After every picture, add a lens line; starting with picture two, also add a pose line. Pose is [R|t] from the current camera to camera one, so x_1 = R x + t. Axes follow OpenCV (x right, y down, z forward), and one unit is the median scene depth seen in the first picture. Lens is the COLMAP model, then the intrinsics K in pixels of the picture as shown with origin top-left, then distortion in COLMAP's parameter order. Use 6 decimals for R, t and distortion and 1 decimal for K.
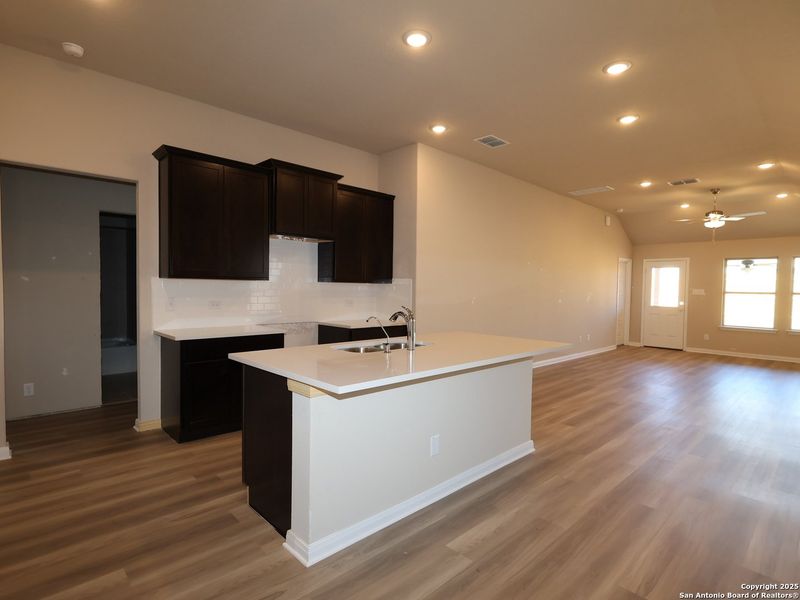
lens RADIAL K [[422.1, 0, 392.2], [0, 422.1, 300.1], [0, 0, 1]] dist [0.000790, 0.003296]
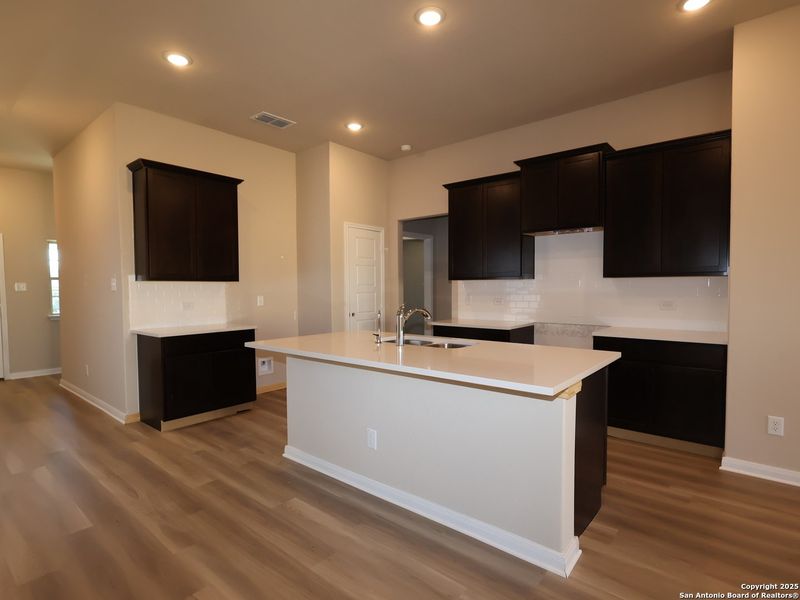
lens RADIAL K [[422.1, 0, 404.1], [0, 422.1, 302.9], [0, 0, 1]] dist [0.000790, 0.003296]
pose [[0.120221, 0.022207, -0.992499, 0.943984], [-0.024238, 0.999517, 0.019429, -0.002375], [0.992451, 0.021720, 0.120701, 0.808108]]
